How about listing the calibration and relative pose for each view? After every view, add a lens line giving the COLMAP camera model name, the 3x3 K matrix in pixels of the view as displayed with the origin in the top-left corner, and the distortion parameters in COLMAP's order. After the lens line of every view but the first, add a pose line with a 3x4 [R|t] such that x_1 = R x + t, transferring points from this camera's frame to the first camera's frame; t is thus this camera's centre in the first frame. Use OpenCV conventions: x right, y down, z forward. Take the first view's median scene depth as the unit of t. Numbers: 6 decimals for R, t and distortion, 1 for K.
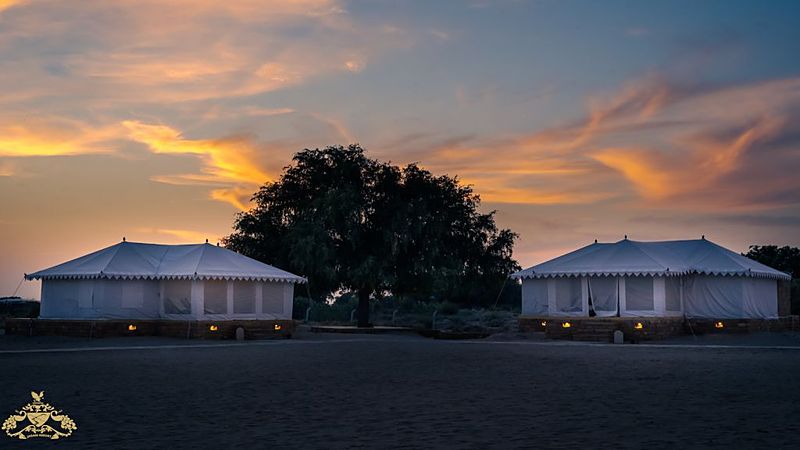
lens RADIAL K [[1162.8, 0, 400.0], [0, 1162.8, 226.9], [0, 0, 1]] dist [-0.008483, 0.000000]
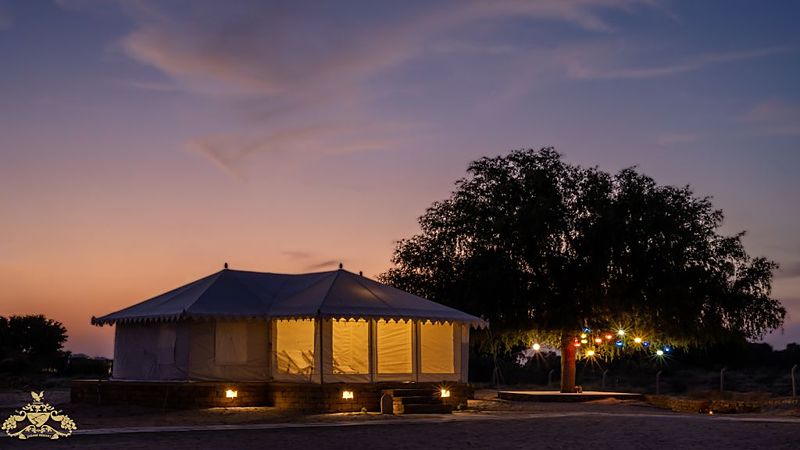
lens RADIAL K [[763.6, 0, 406.5], [0, 763.6, 222.2], [0, 0, 1]] dist [-0.012576, -0.000406]
pose [[0.979368, -0.040735, -0.197938, -0.032749], [0.015220, 0.991560, -0.128753, 0.040116], [0.201512, 0.123084, 0.971722, 0.501316]]
